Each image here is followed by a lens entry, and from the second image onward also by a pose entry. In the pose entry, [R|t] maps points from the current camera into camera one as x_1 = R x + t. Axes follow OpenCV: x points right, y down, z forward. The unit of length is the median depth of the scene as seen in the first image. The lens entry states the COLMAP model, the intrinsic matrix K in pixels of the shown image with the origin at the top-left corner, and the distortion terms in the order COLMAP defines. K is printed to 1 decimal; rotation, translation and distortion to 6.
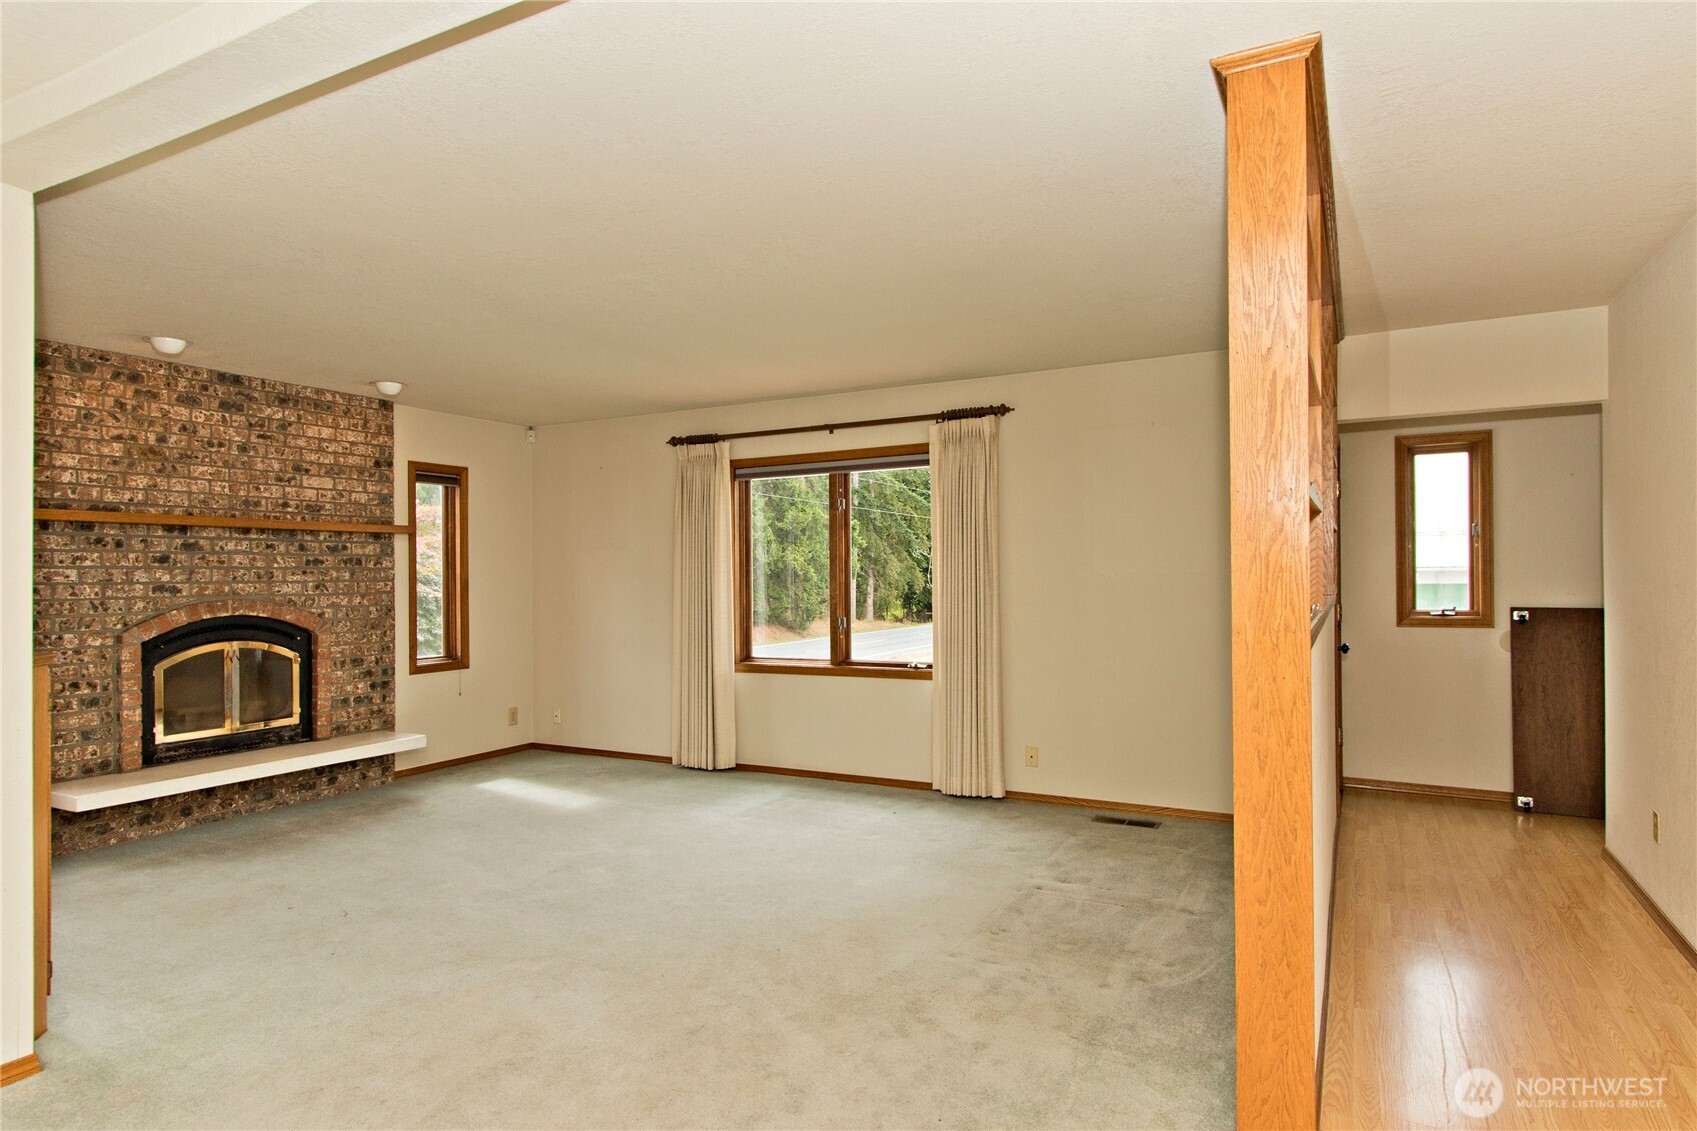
lens RADIAL K [[940.7, 0, 838.9], [0, 940.7, 569.3], [0, 0, 1]] dist [0.004835, -0.001037]
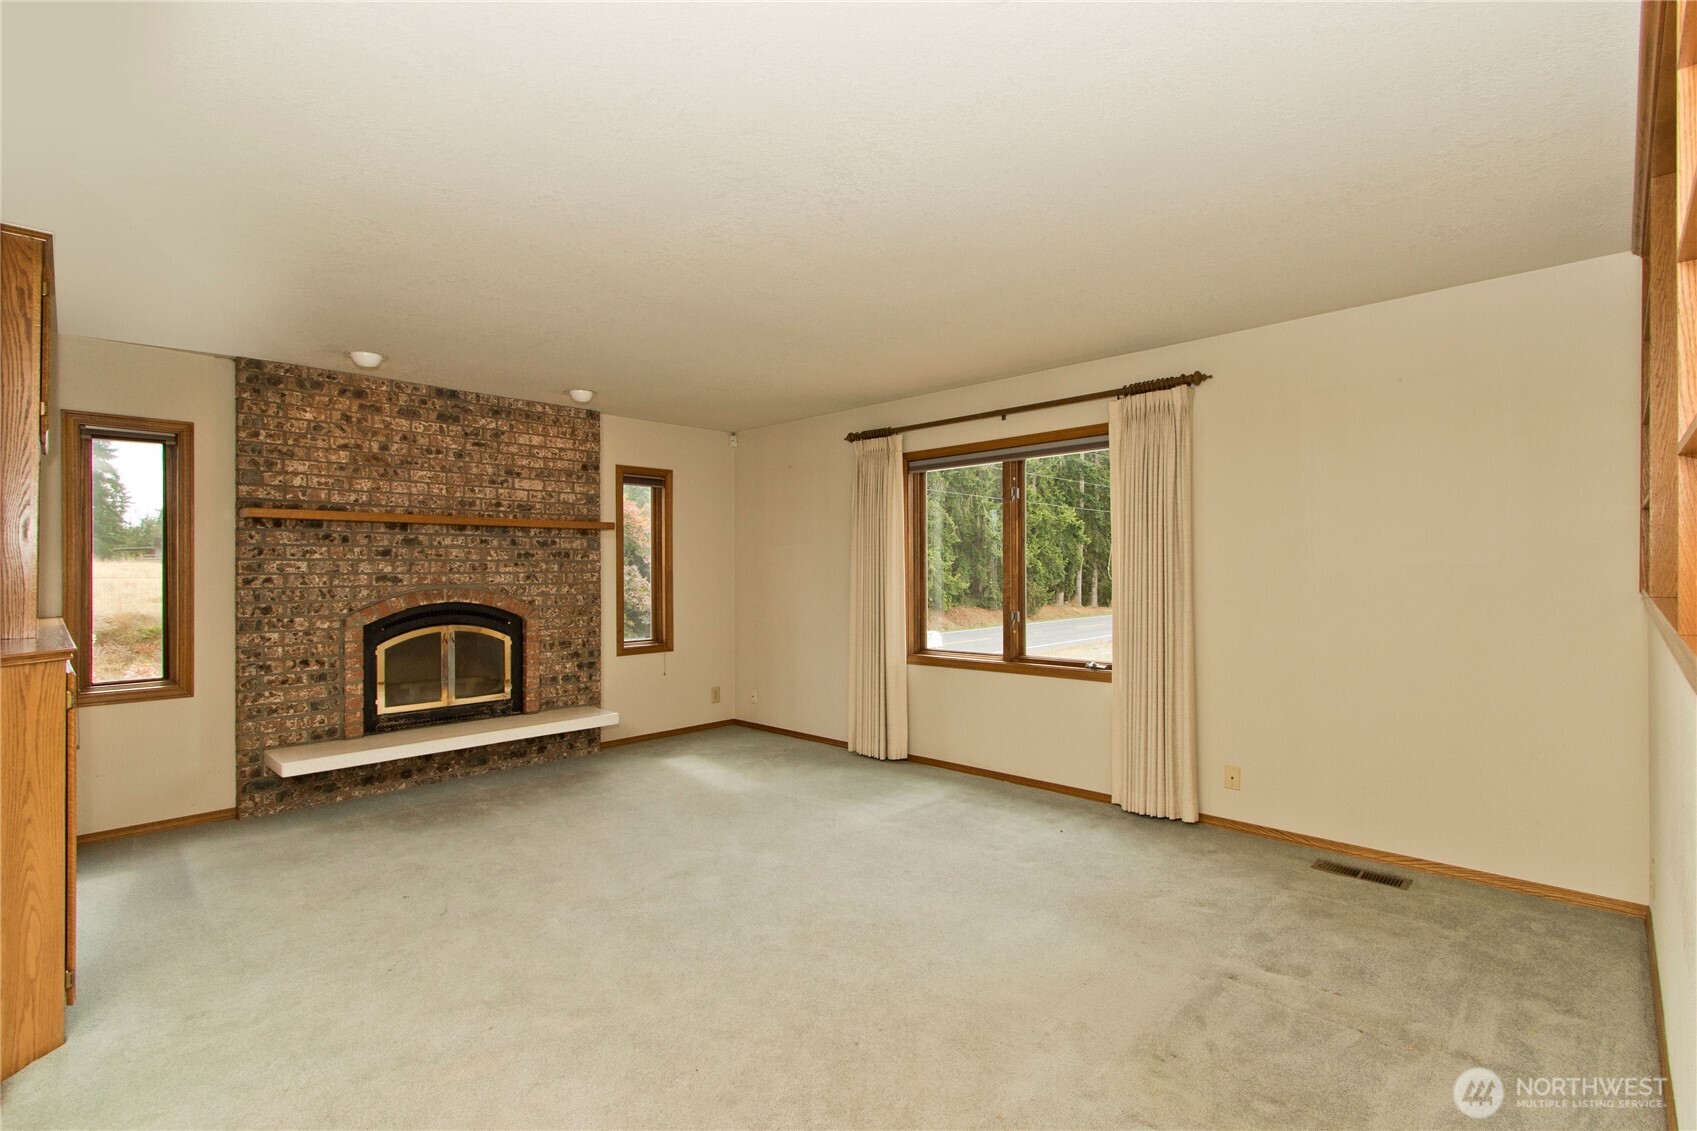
lens RADIAL K [[775.2, 0, 828.3], [0, 775.2, 568.8], [0, 0, 1]] dist [0.004901, -0.001073]
pose [[0.957004, 0.001123, -0.290072, 0.058870], [0.001086, 0.999972, 0.007455, 0.001921], [0.290073, -0.007450, 0.956976, 0.220682]]
